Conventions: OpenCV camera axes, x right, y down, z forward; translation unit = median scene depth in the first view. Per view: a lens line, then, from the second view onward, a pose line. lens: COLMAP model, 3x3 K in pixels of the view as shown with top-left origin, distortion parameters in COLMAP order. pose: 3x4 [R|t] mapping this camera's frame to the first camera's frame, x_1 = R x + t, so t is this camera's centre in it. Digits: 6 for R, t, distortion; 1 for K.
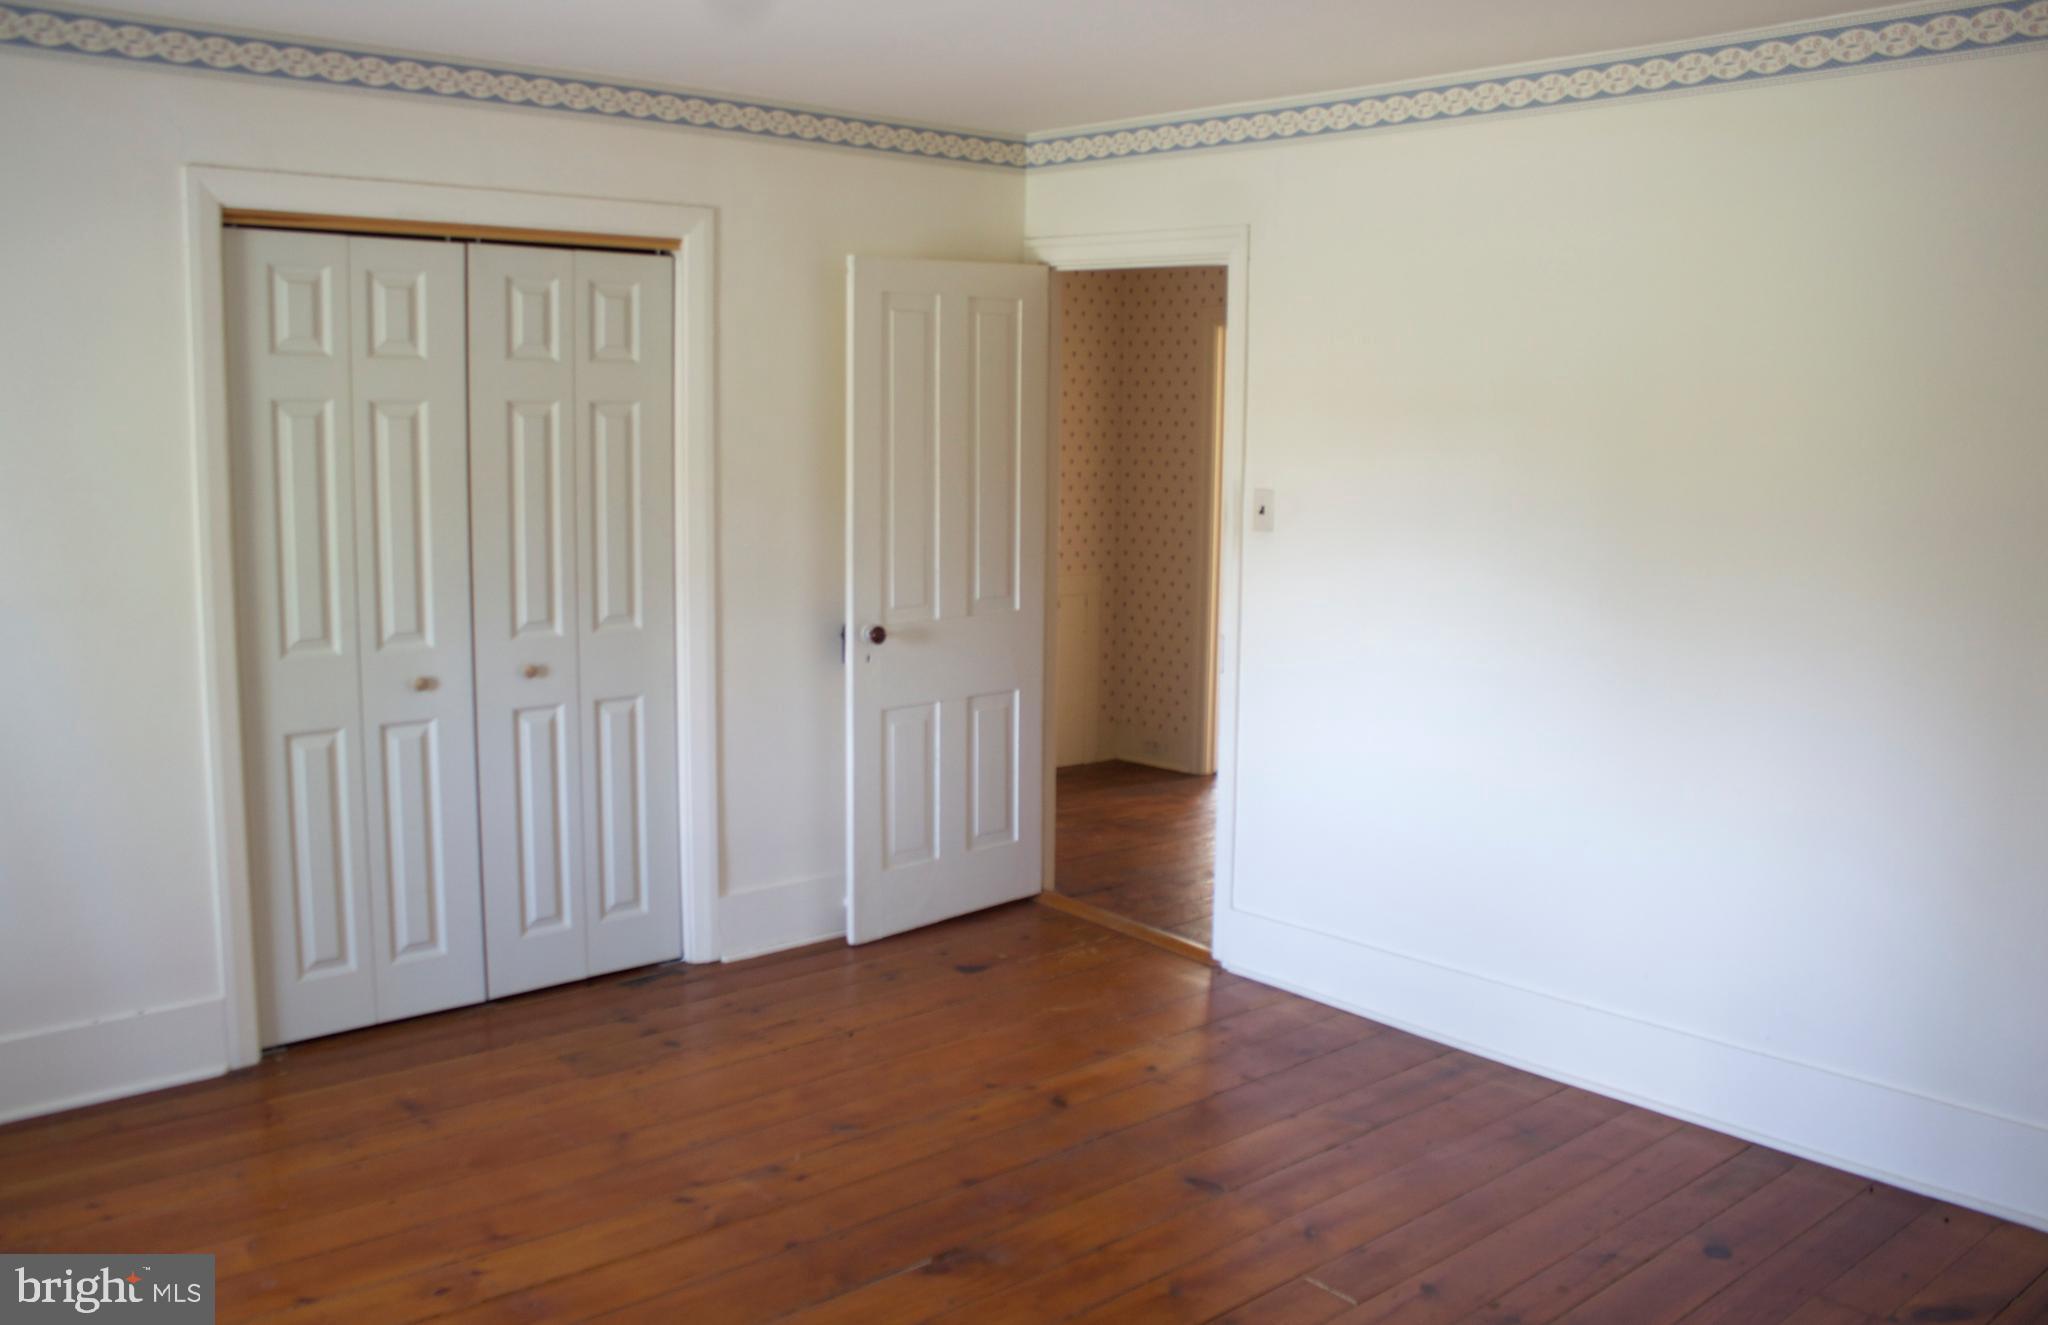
lens RADIAL K [[1750.9, 0, 1016.7], [0, 1750.9, 666.8], [0, 0, 1]] dist [-0.082518, 0.012527]
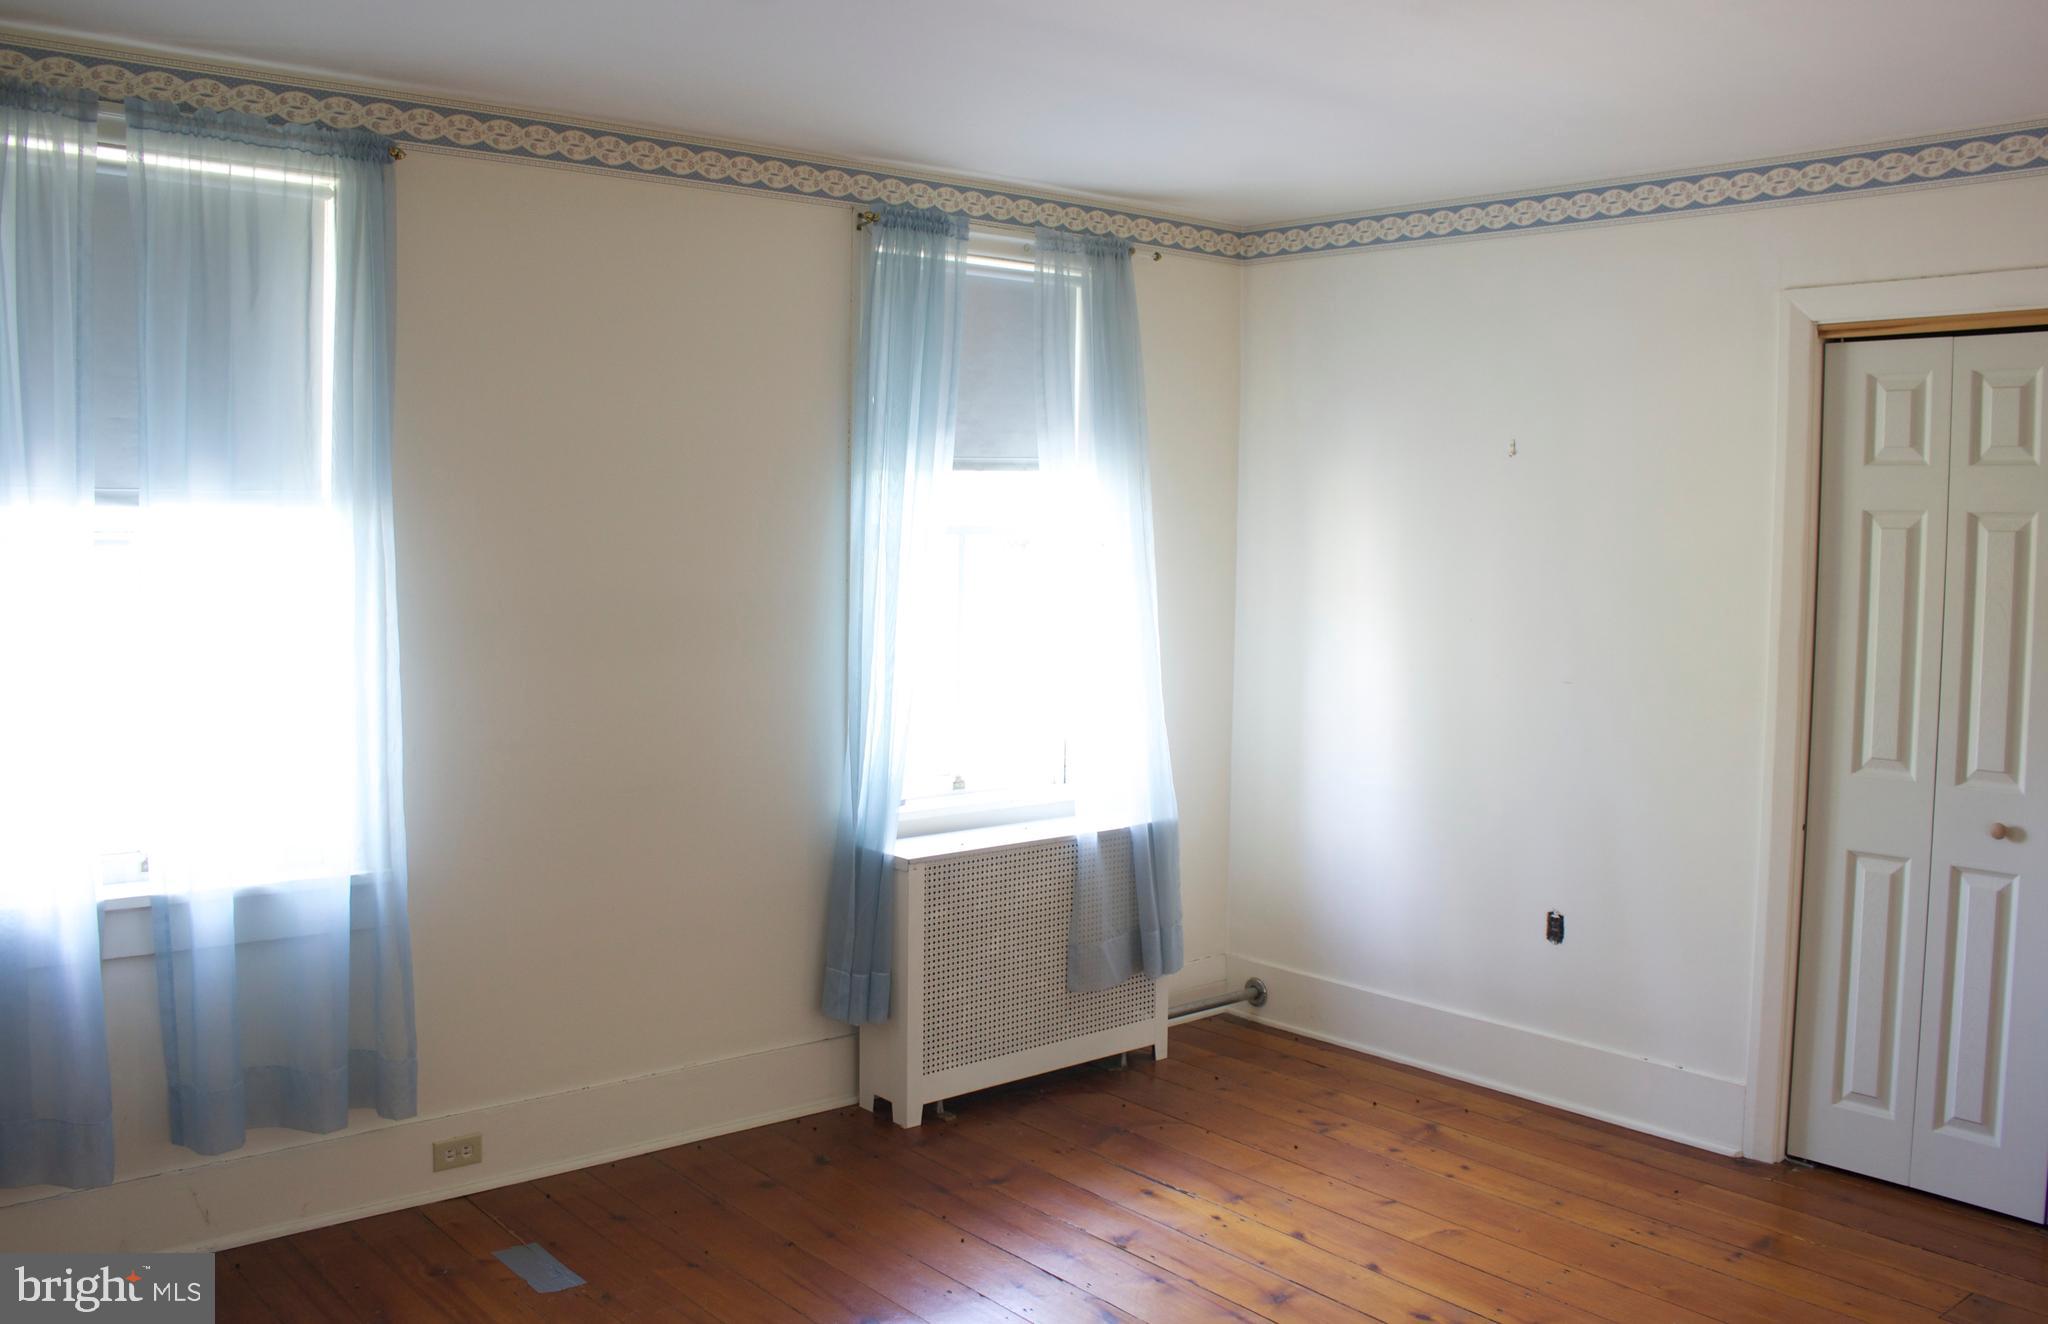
lens RADIAL K [[1750.9, 0, 1016.1], [0, 1750.9, 652.4], [0, 0, 1]] dist [-0.082518, 0.012527]
pose [[0.002690, 0.070271, -0.997524, 0.542968], [-0.155875, 0.985364, 0.068994, -0.065345], [0.987773, 0.155303, 0.013604, 0.505710]]
